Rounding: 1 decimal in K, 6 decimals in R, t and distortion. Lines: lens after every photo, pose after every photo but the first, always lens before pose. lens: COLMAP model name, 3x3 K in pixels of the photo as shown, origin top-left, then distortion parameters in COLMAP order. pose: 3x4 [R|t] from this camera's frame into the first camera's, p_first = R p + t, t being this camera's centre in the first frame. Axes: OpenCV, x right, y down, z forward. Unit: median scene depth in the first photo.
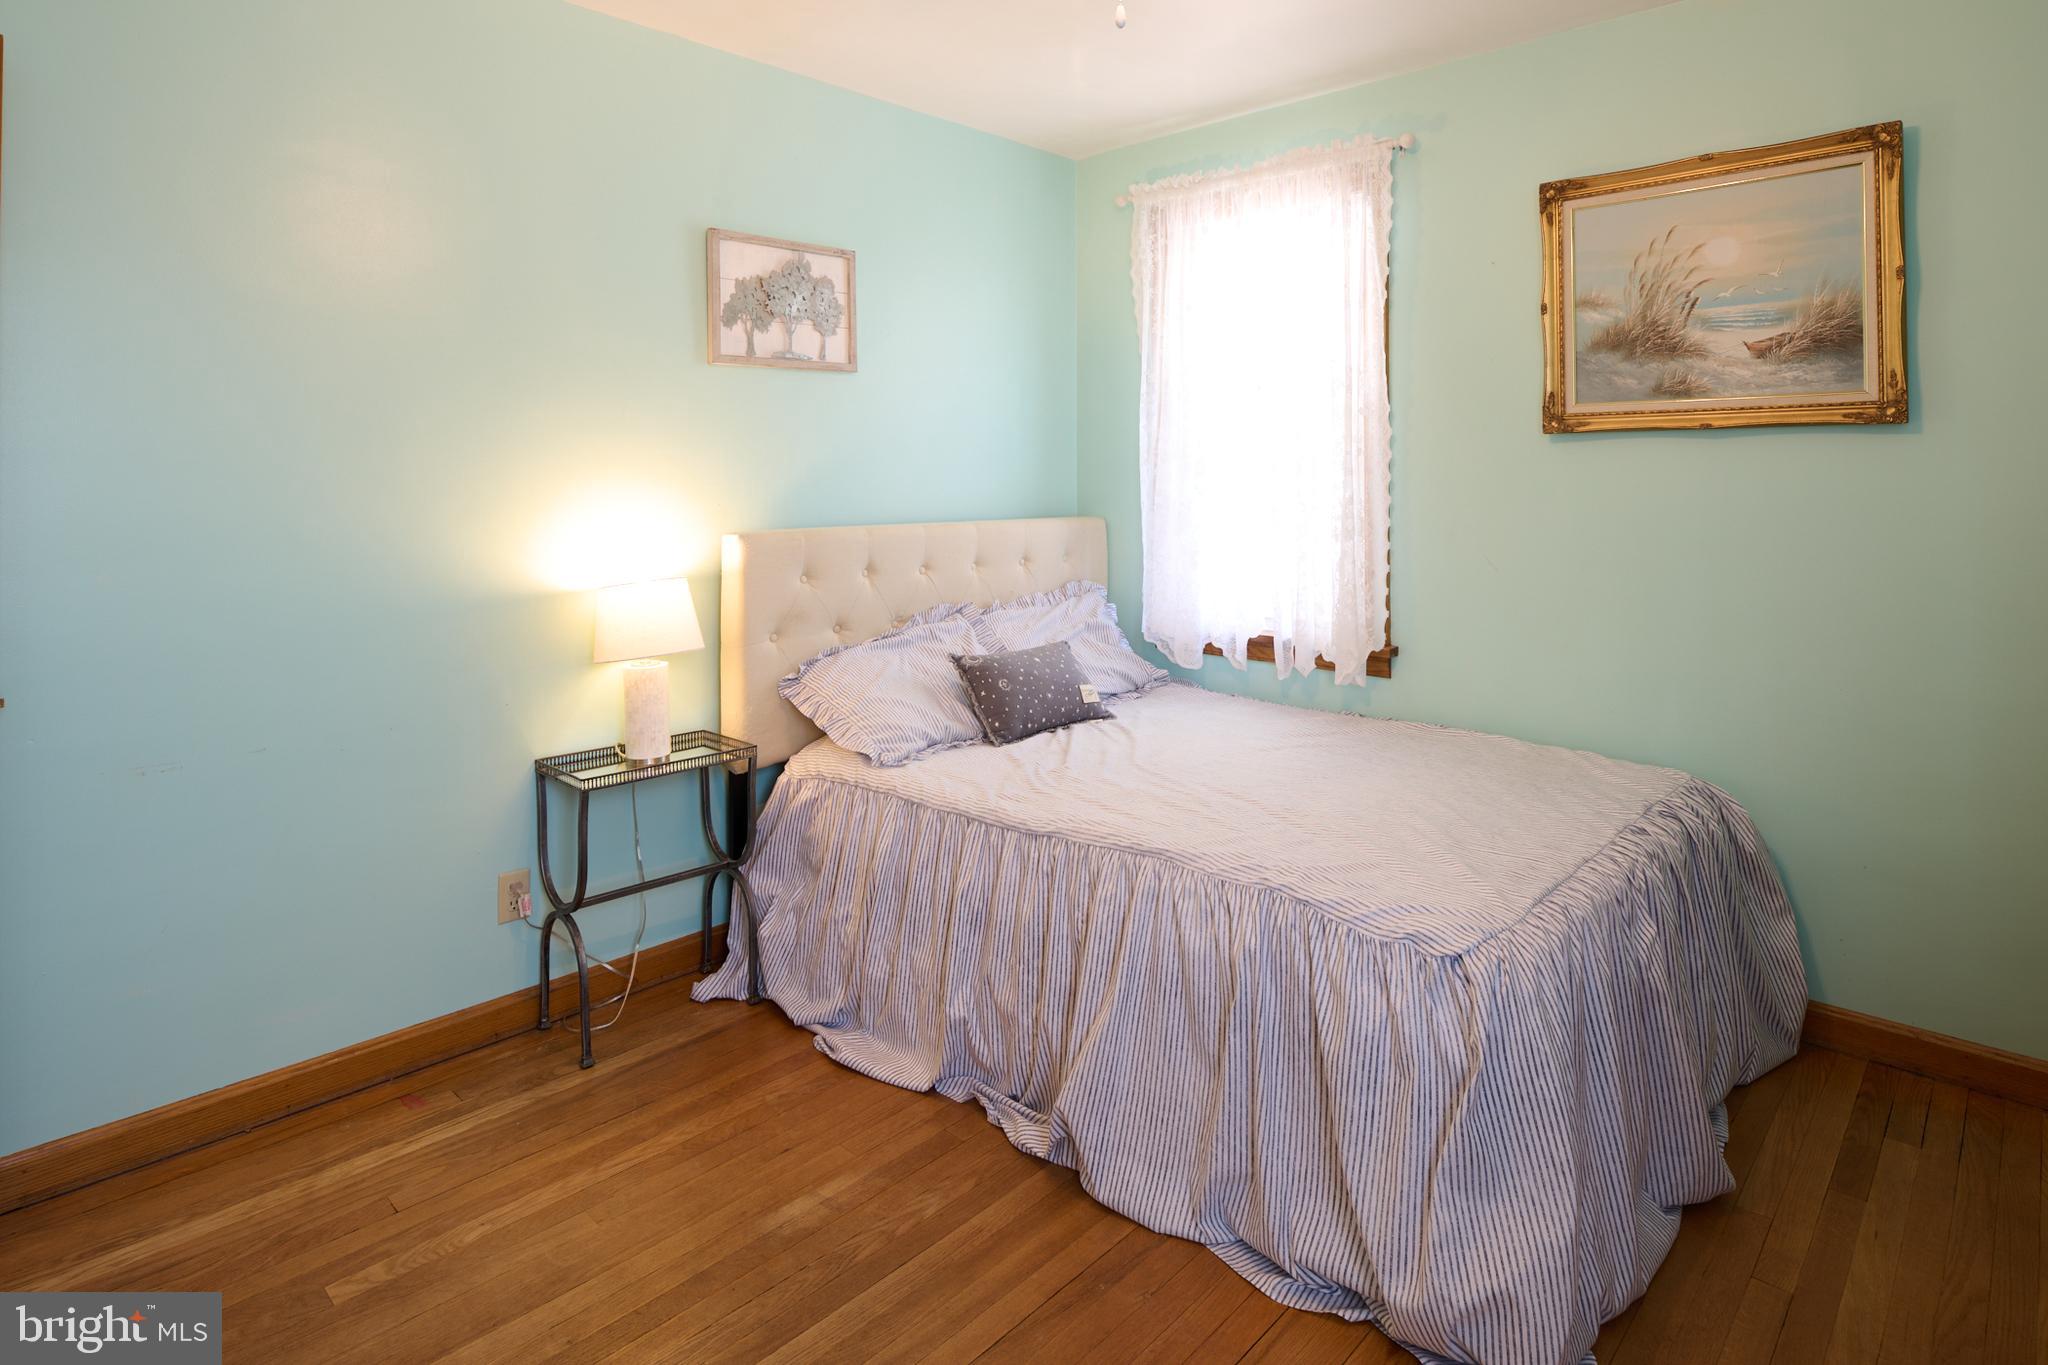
lens RADIAL K [[1106.2, 0, 1032.1], [0, 1106.2, 473.2], [0, 0, 1]] dist [-0.009377, -0.000695]
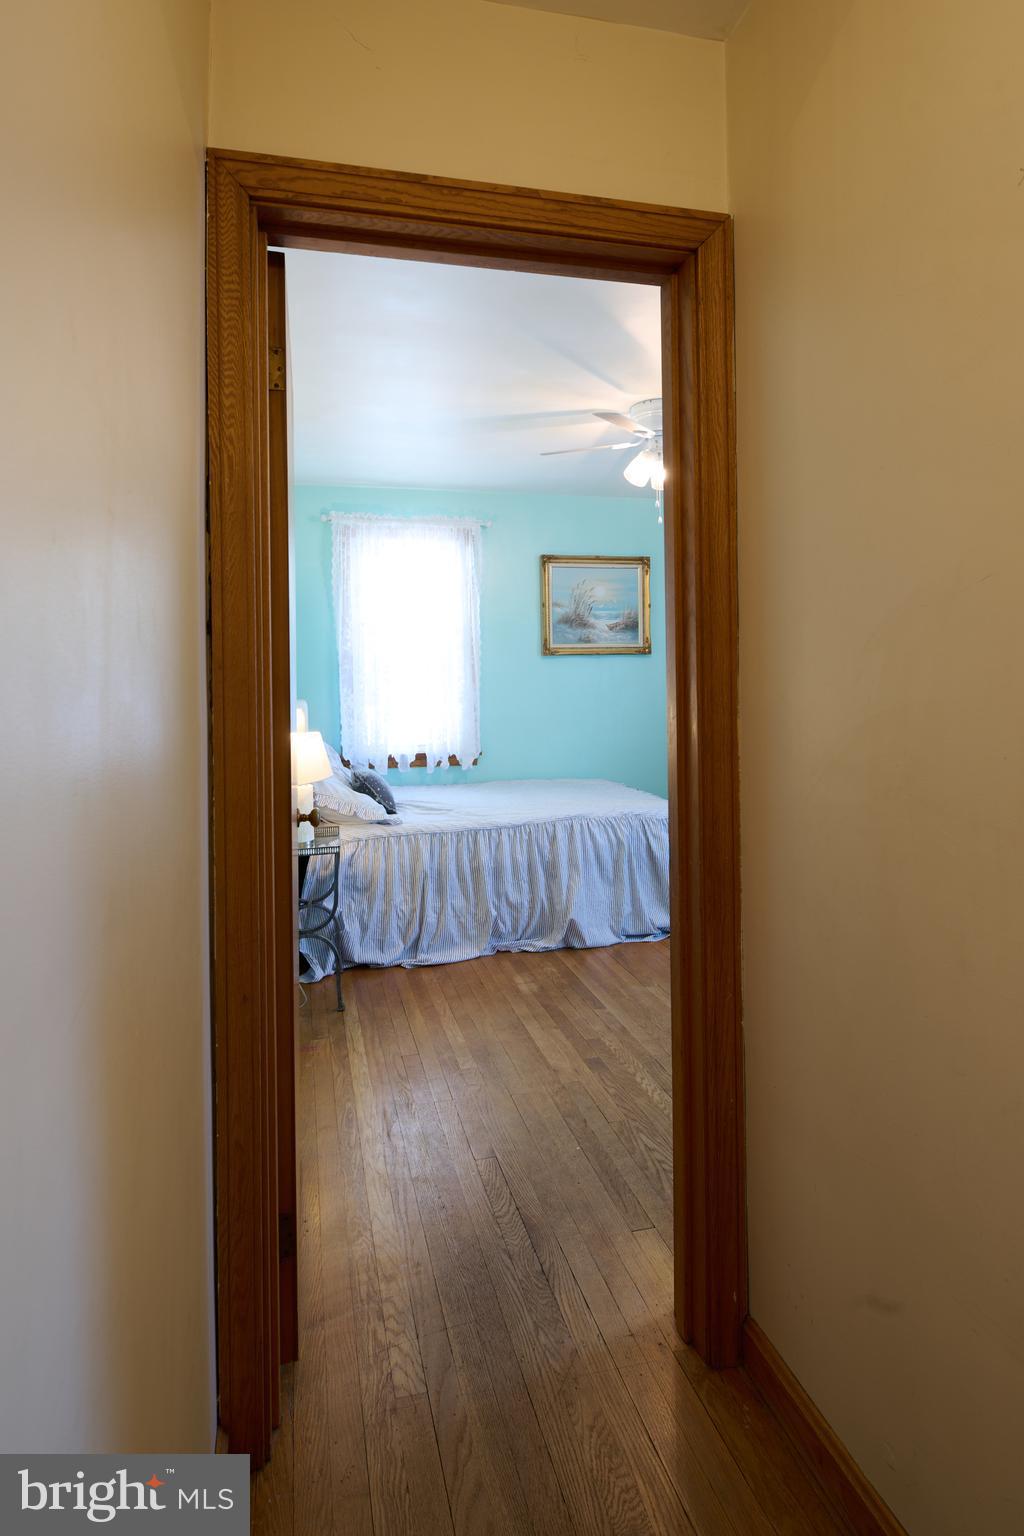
lens RADIAL K [[829.7, 0, 508.2], [0, 829.7, 675.5], [0, 0, 1]] dist [-0.009377, -0.000695]
pose [[0.548470, -0.006452, 0.836145, -1.227806], [0.008061, 0.999965, 0.002428, 0.004268], [-0.836132, 0.005408, 0.548502, 0.048032]]
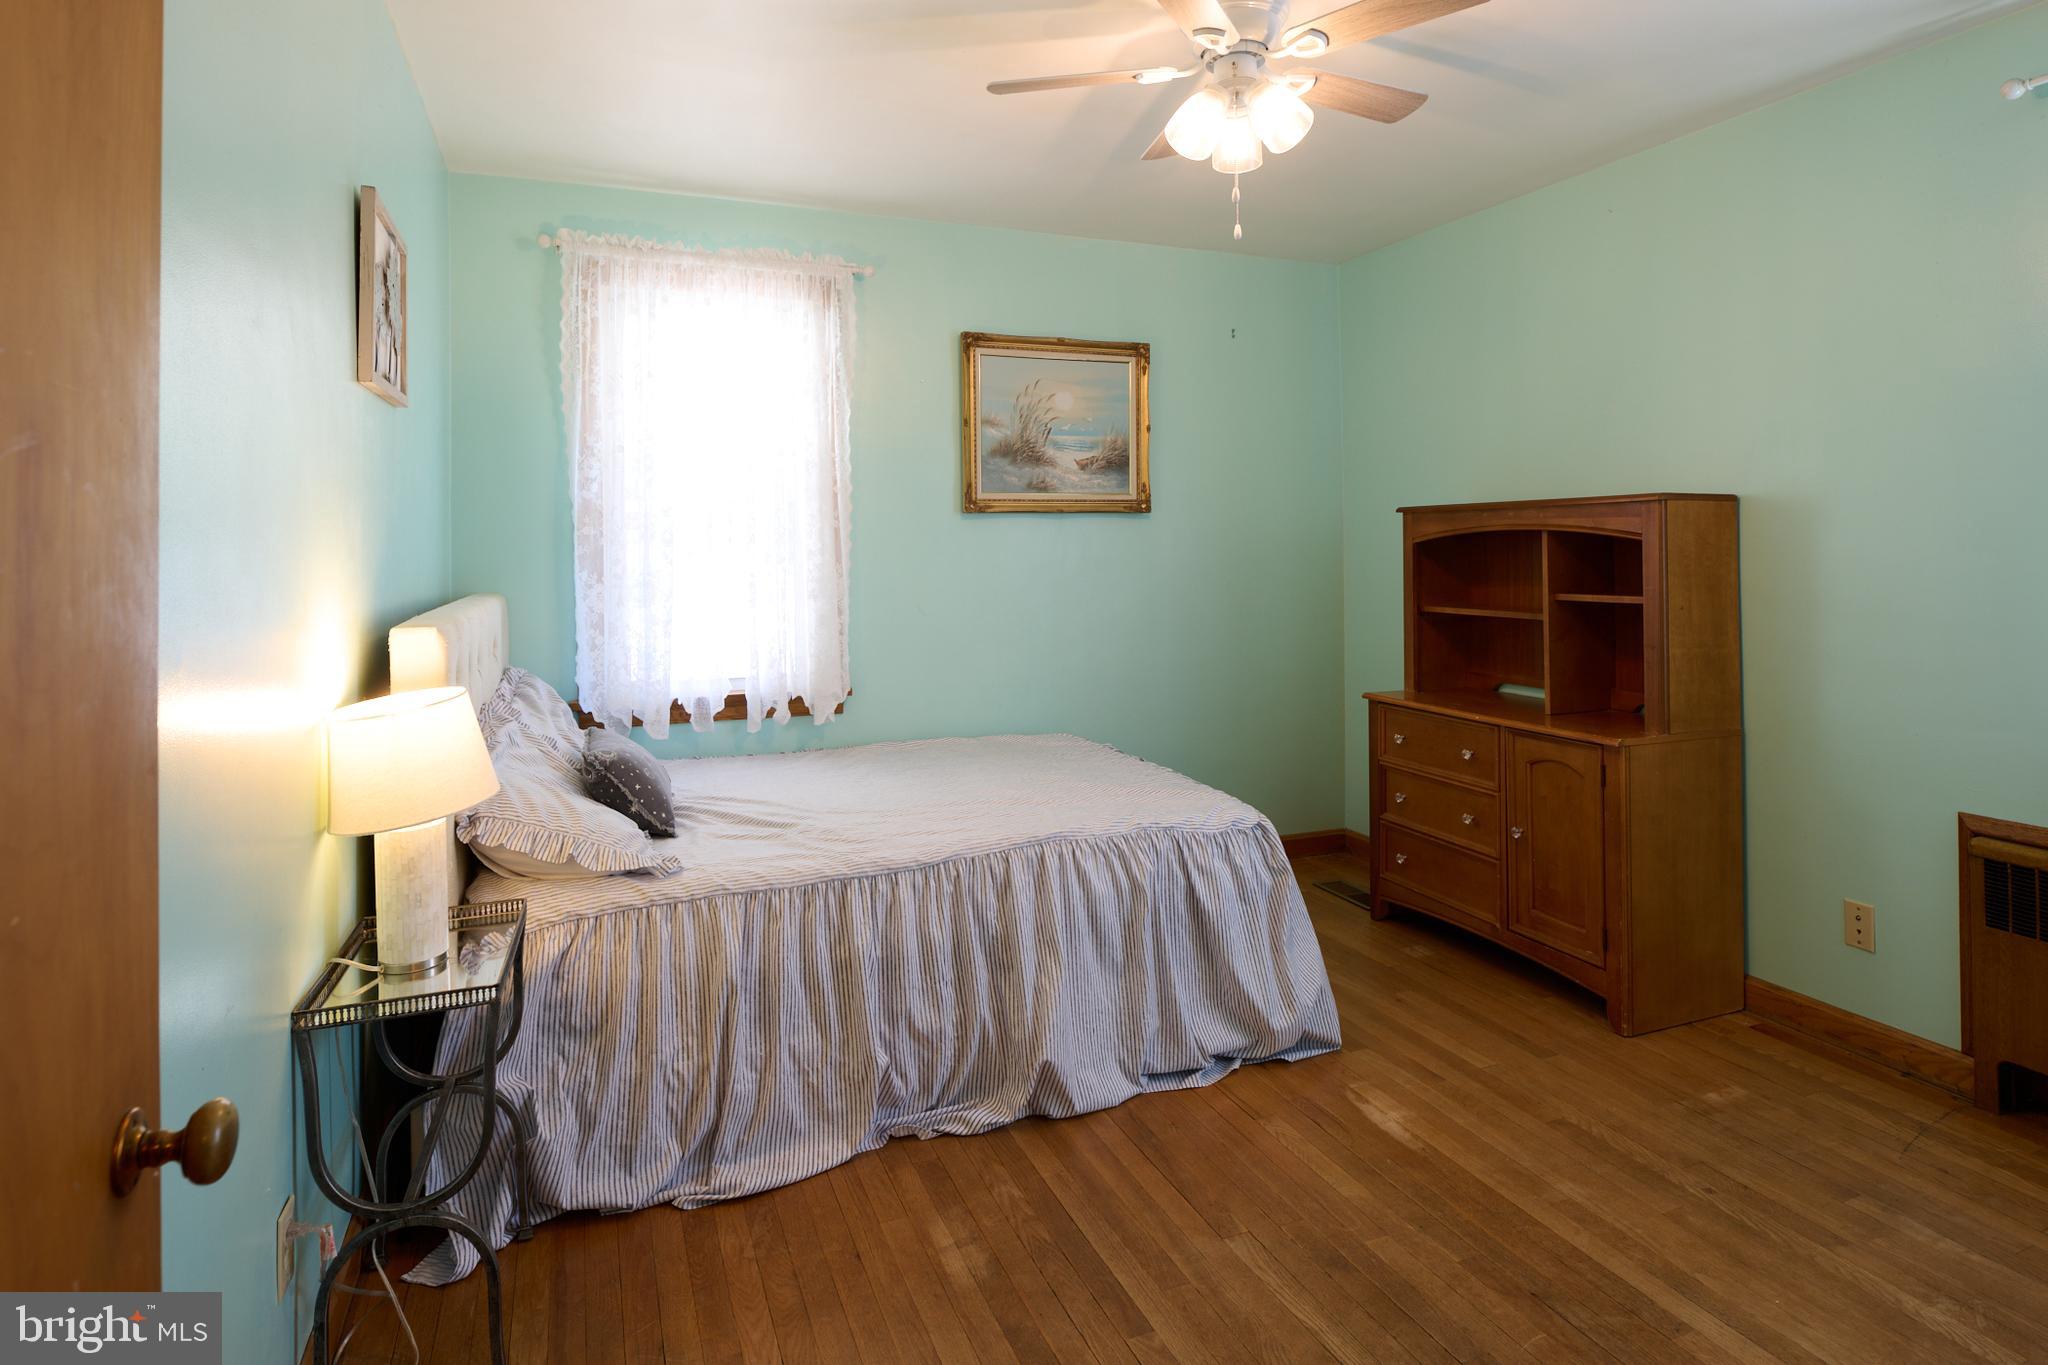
lens RADIAL K [[1106.2, 0, 1042.9], [0, 1106.2, 533.6], [0, 0, 1]] dist [-0.009377, -0.000695]
pose [[0.419491, 0.004679, 0.907748, -0.807495], [0.002162, 0.999979, -0.006154, -0.001396], [-0.907757, 0.004544, 0.419472, 0.359744]]
